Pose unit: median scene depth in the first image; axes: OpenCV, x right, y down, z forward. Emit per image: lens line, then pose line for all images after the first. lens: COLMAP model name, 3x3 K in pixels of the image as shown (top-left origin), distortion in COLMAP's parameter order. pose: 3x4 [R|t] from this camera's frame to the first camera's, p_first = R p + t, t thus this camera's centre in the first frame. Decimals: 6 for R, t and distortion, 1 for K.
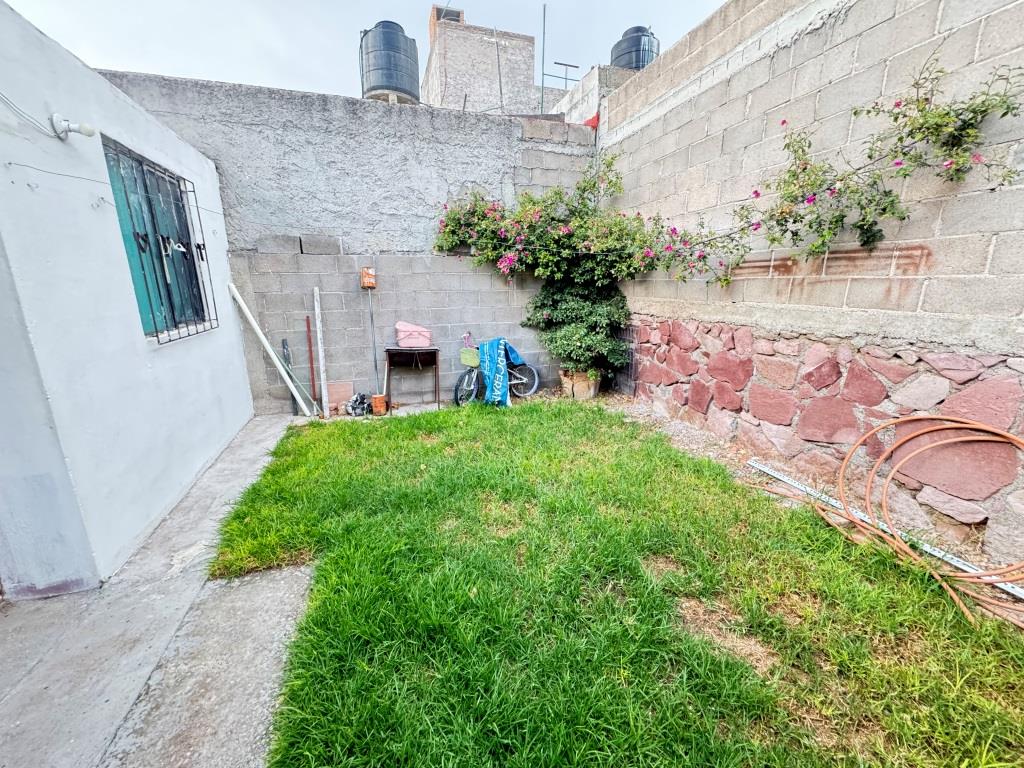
lens RADIAL K [[406.9, 0, 512.0], [0, 406.9, 384.0], [0, 0, 1]] dist [-0.002301, 0.000433]
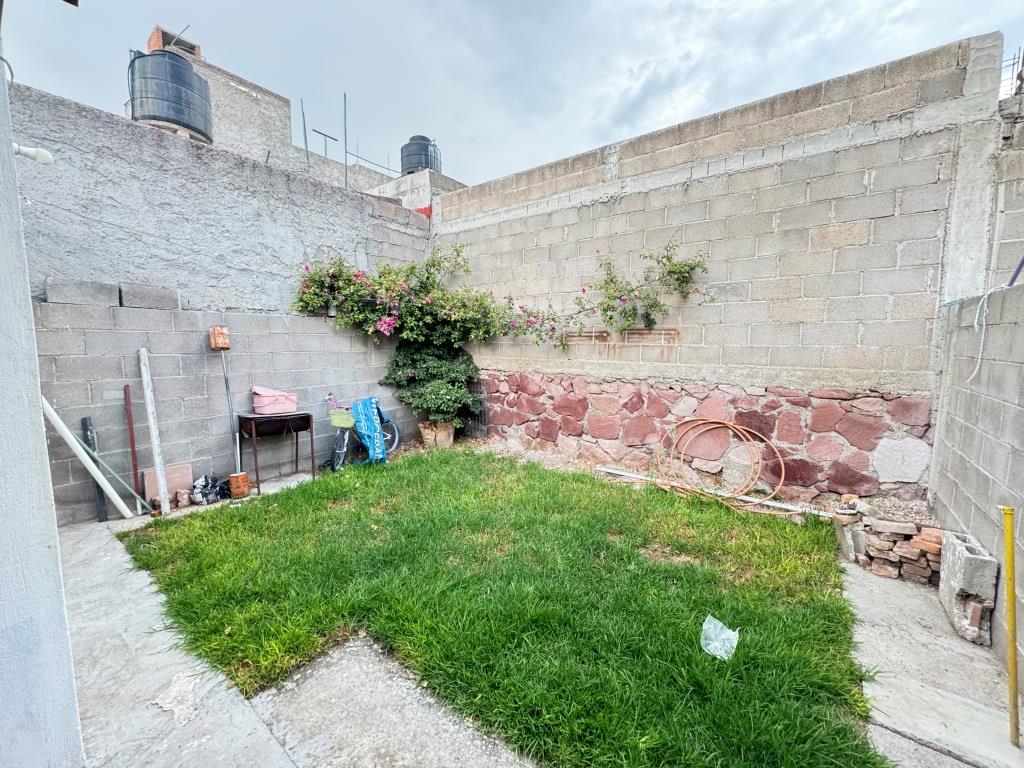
lens RADIAL K [[406.9, 0, 512.0], [0, 406.9, 384.0], [0, 0, 1]] dist [-0.002301, 0.000433]
pose [[0.818271, -0.049430, 0.572704, -0.355876], [0.127569, 0.987068, -0.097075, -0.001357], [-0.560499, 0.152493, 0.813994, -0.035225]]
